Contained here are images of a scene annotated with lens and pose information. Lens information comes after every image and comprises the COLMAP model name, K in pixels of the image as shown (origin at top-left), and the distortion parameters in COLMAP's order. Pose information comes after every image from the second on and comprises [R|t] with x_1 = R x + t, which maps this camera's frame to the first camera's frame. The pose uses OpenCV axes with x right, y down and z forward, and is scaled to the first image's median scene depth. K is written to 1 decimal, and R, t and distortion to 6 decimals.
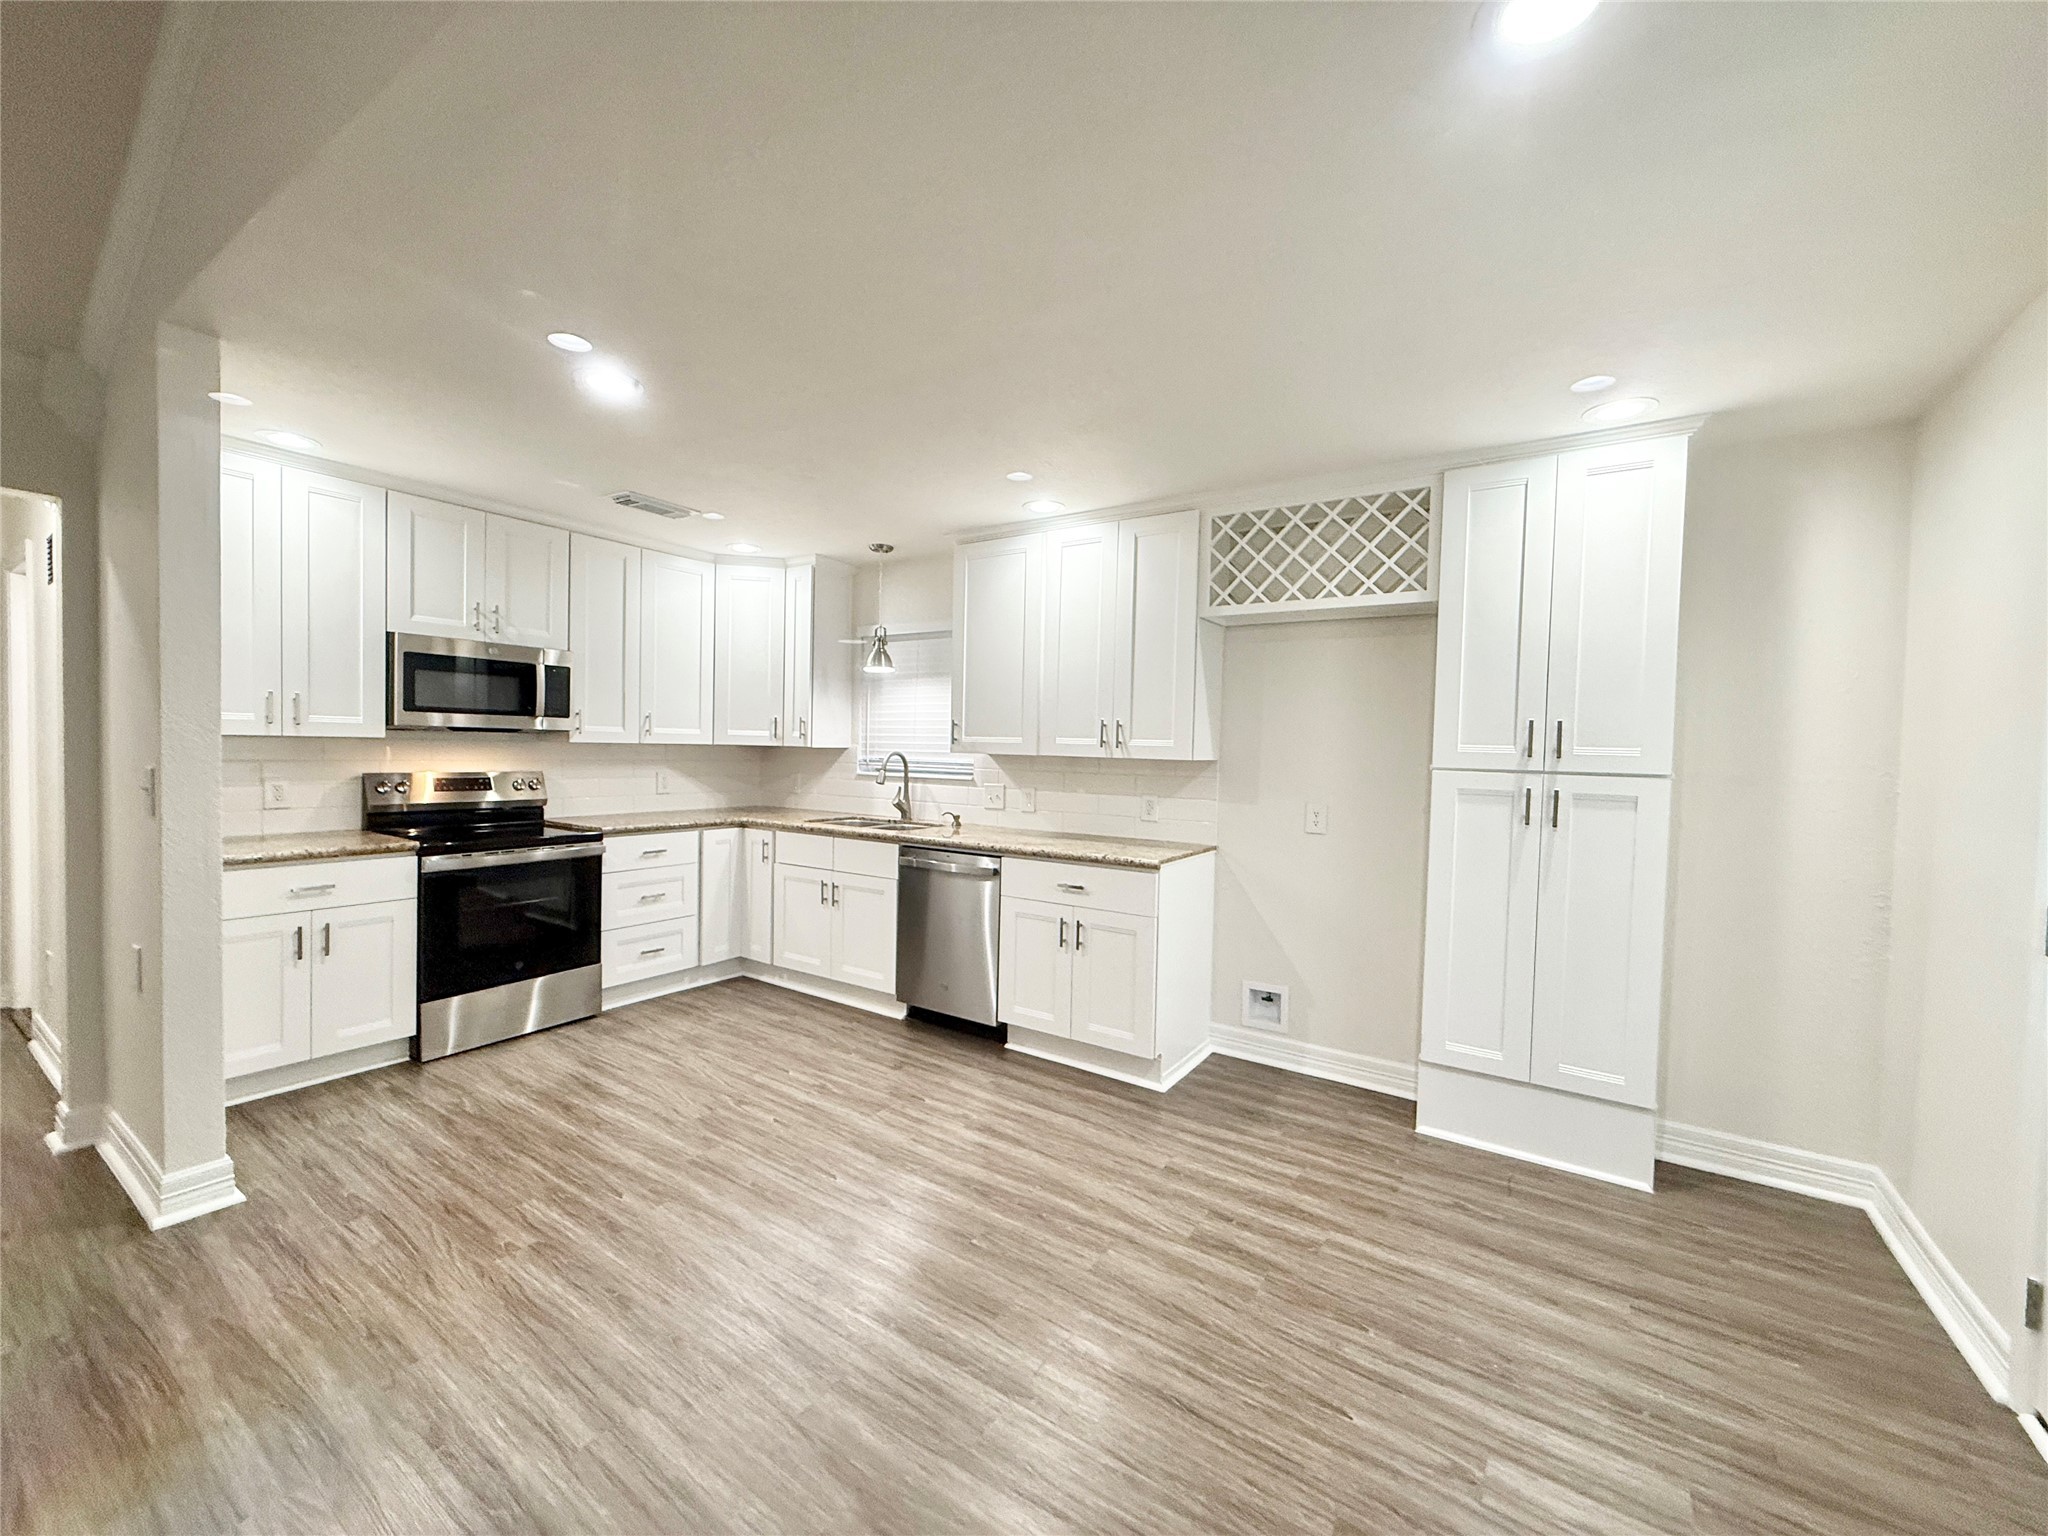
lens RADIAL K [[814.7, 0, 1027.2], [0, 814.7, 769.8], [0, 0, 1]] dist [0.001943, -0.000506]
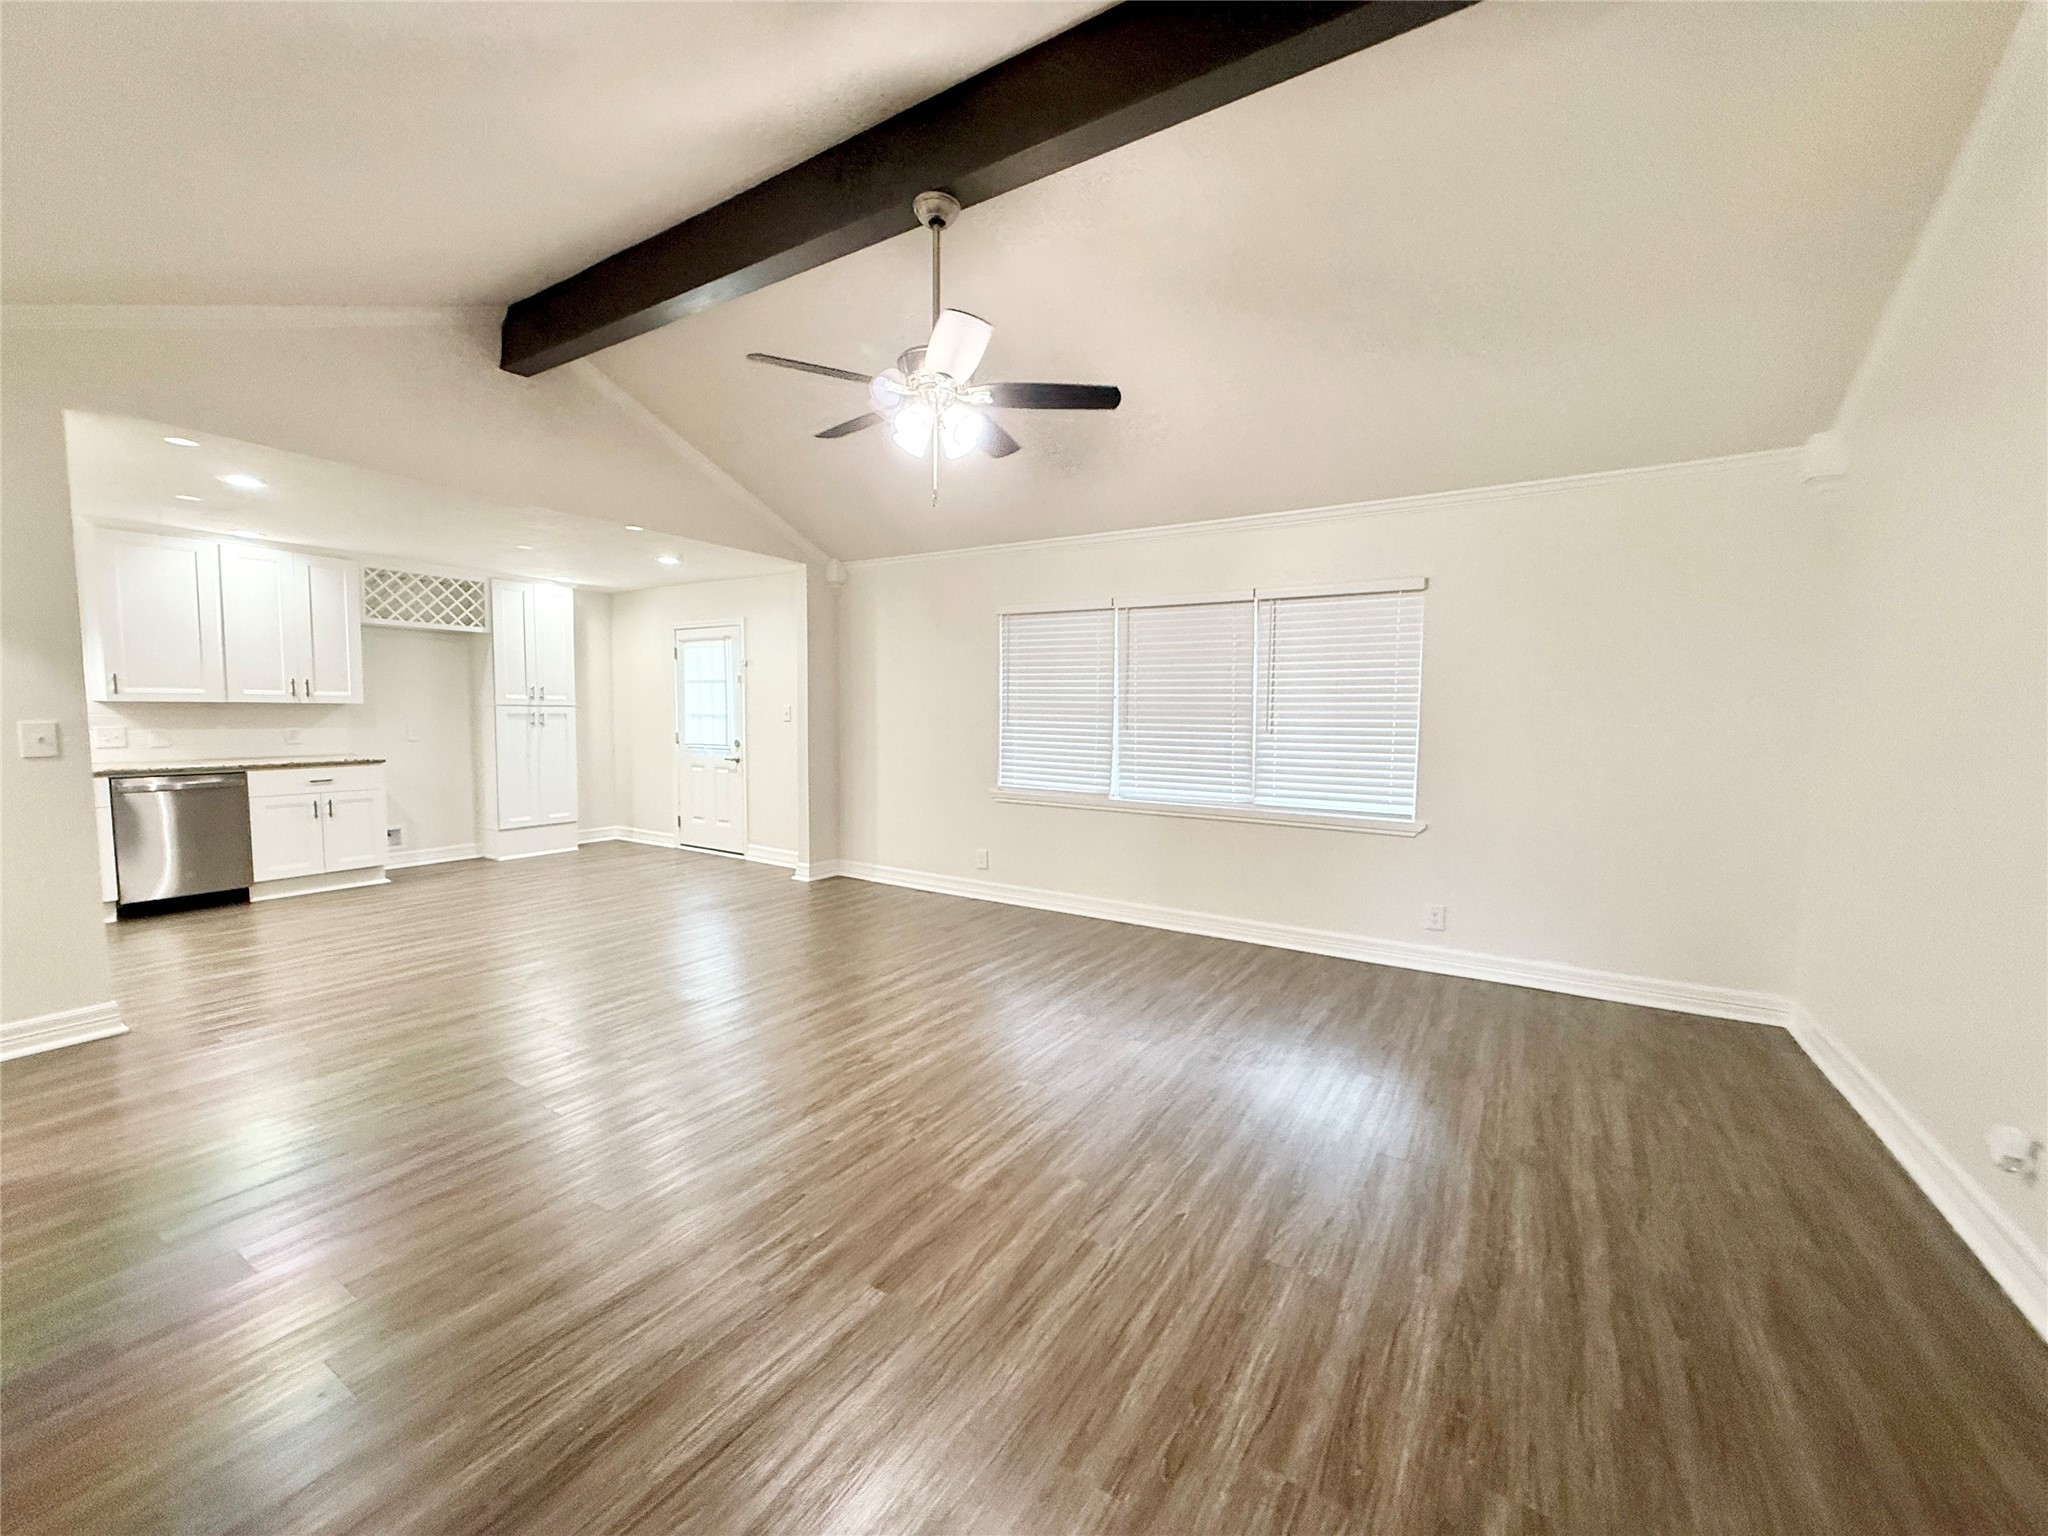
lens RADIAL K [[814.7, 0, 1019.4], [0, 814.7, 769.5], [0, 0, 1]] dist [0.001943, -0.000506]
pose [[-0.023414, -0.097756, 0.994935, -1.632443], [0.016652, 0.995032, 0.098158, -0.019610], [-0.999587, 0.018866, -0.021670, -0.390699]]
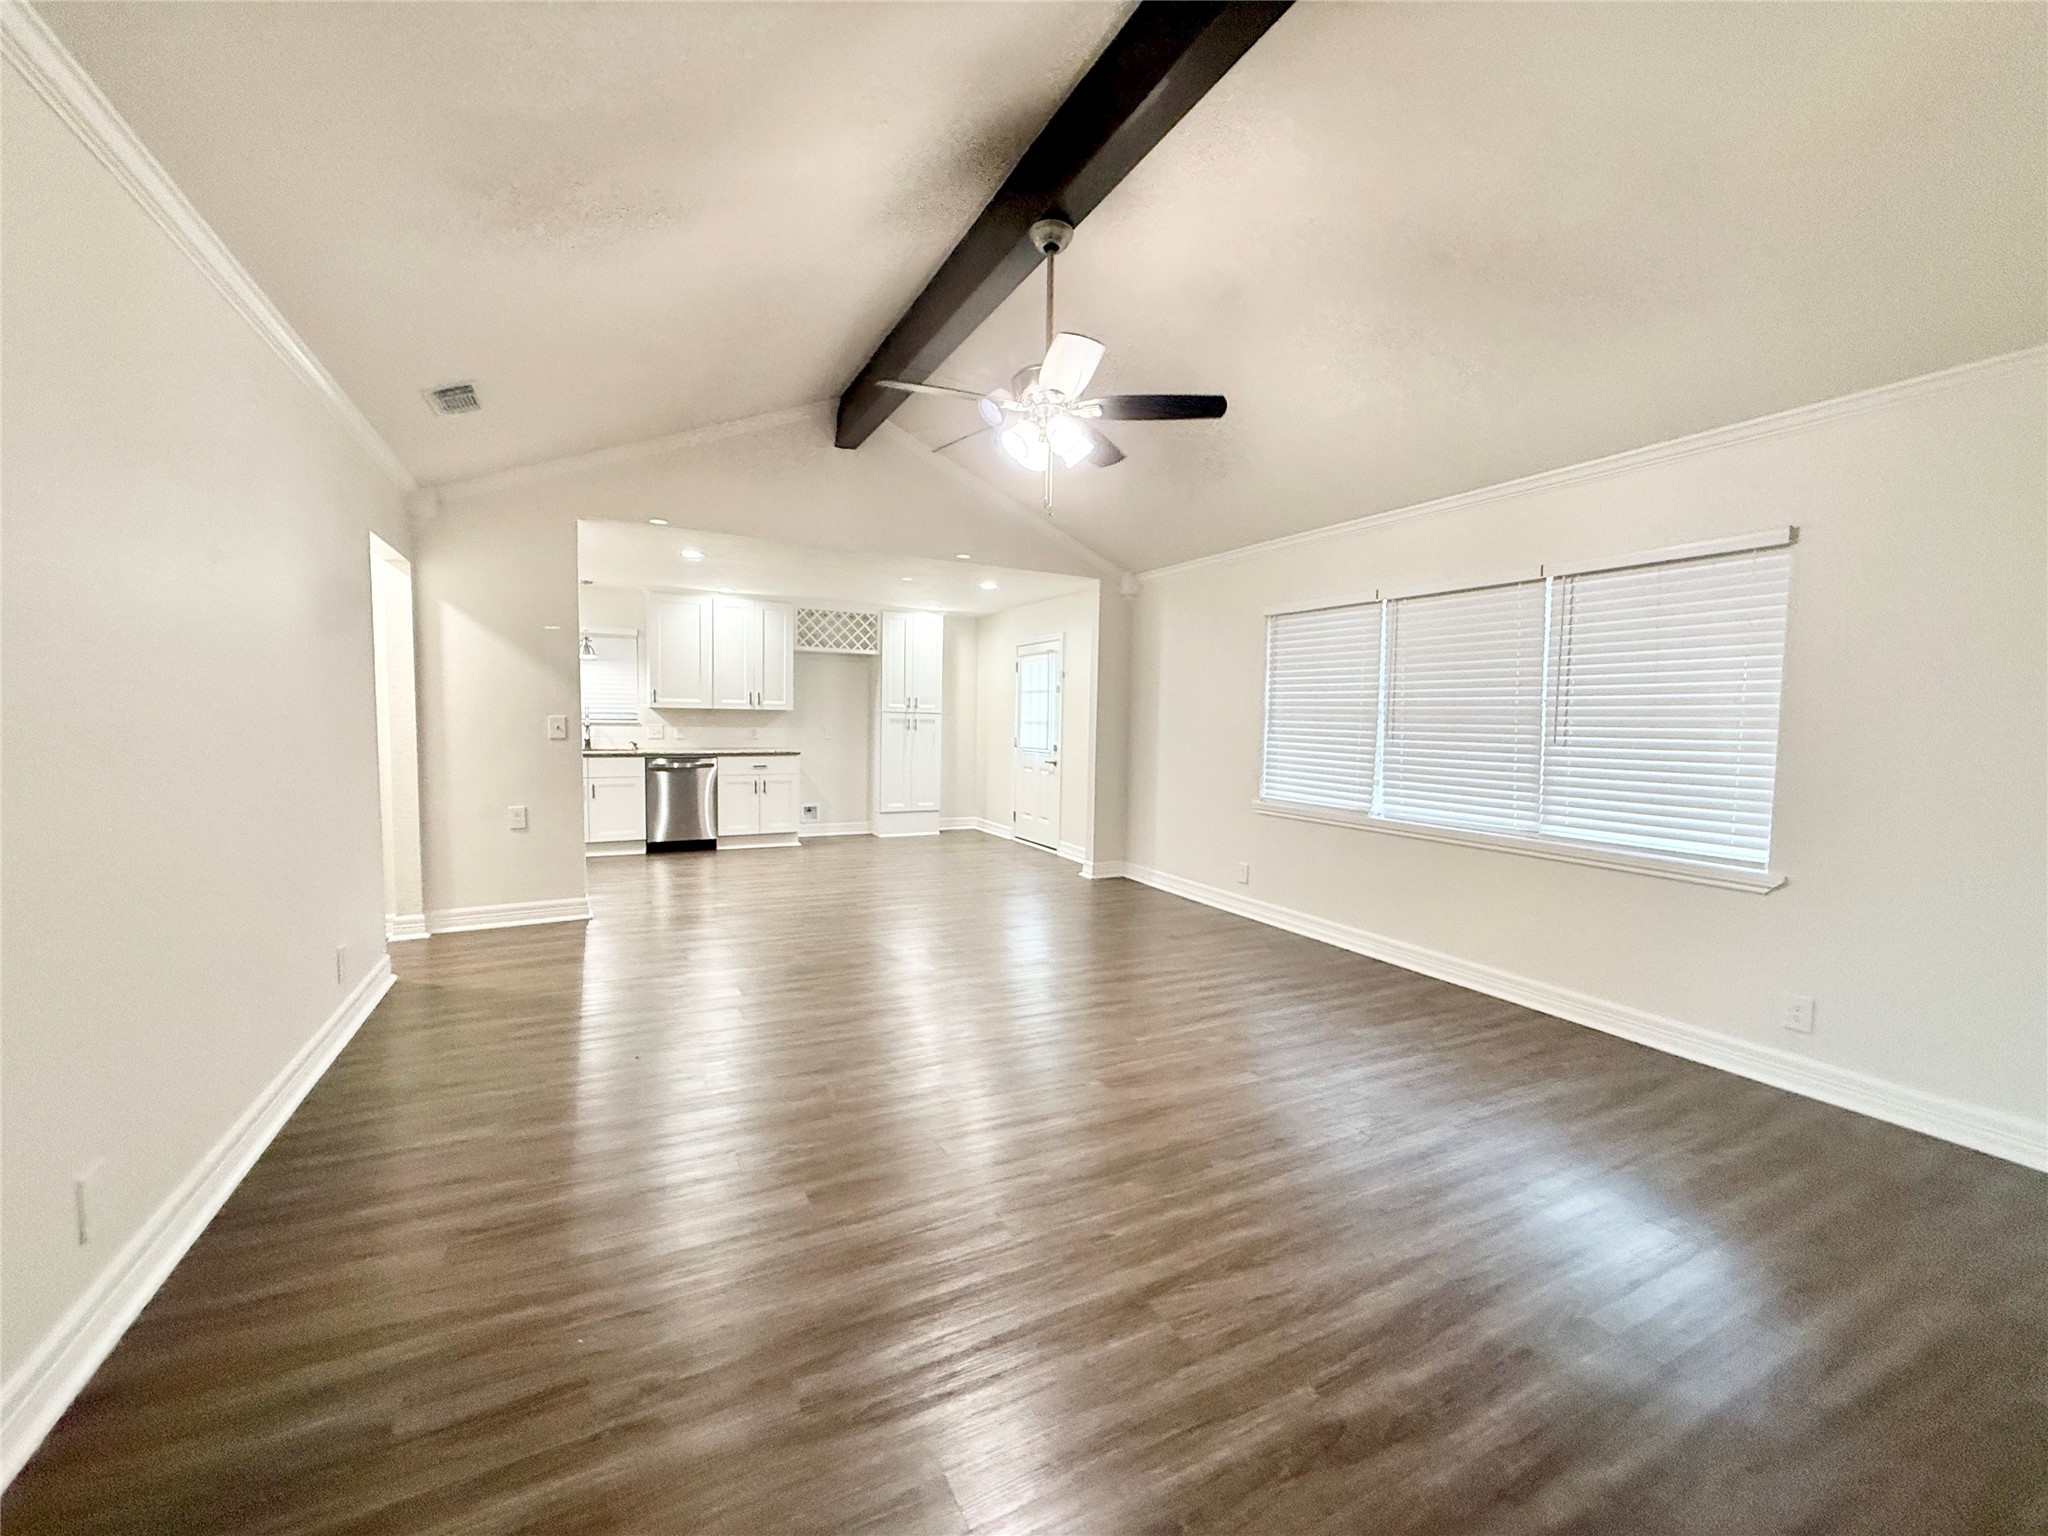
lens RADIAL K [[814.7, 0, 1021.5], [0, 814.7, 768.8], [0, 0, 1]] dist [0.001943, -0.000506]
pose [[0.486211, -0.070057, 0.871029, -1.569529], [0.017741, 0.997367, 0.070315, 0.003294], [-0.873661, -0.018735, 0.486174, -0.743989]]
